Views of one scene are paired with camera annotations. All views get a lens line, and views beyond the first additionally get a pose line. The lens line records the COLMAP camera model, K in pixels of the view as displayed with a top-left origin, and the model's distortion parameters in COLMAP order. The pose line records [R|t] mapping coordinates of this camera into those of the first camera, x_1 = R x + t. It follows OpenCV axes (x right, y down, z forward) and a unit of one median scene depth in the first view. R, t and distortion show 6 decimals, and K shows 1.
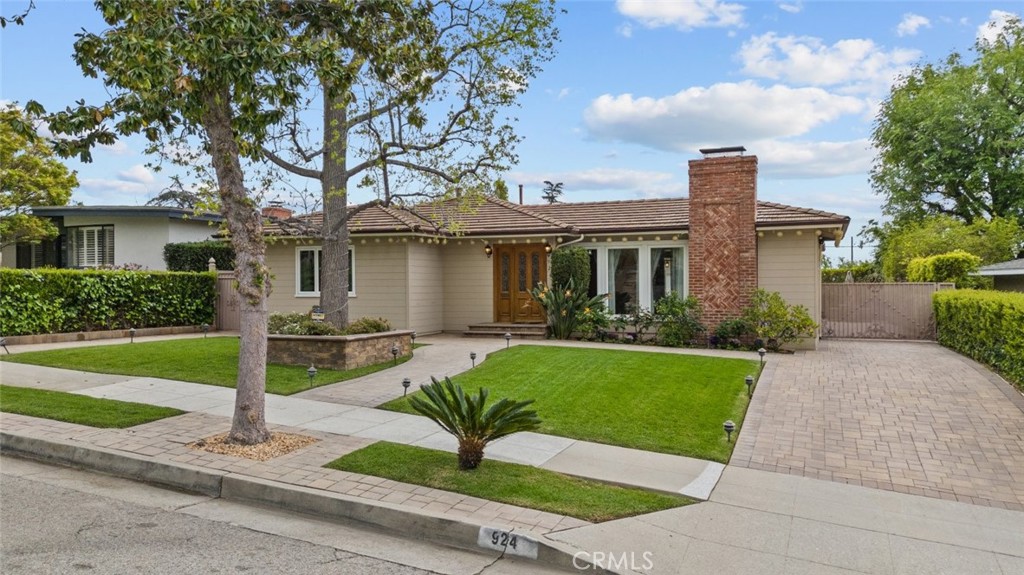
lens RADIAL K [[768.0, 0, 512.0], [0, 768.0, 287.5], [0, 0, 1]] dist [0.049424, -0.006827]
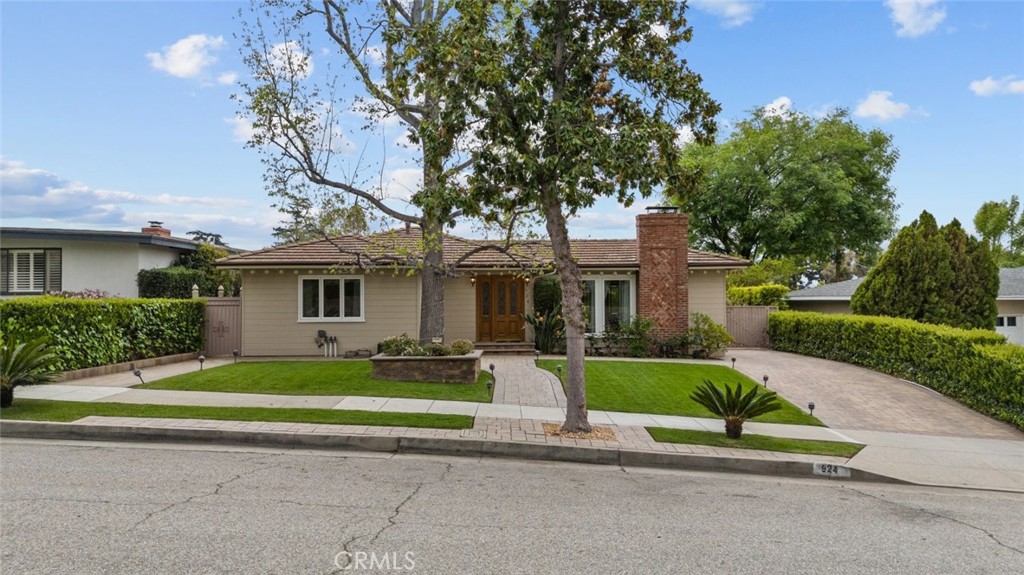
lens RADIAL K [[768.0, 0, 512.0], [0, 768.0, 287.5], [0, 0, 1]] dist [0.049424, -0.006827]
pose [[0.922075, 0.003839, 0.386993, -0.468503], [0.003444, 0.999830, -0.018125, -0.017554], [-0.386997, 0.018046, 0.921904, -0.116716]]
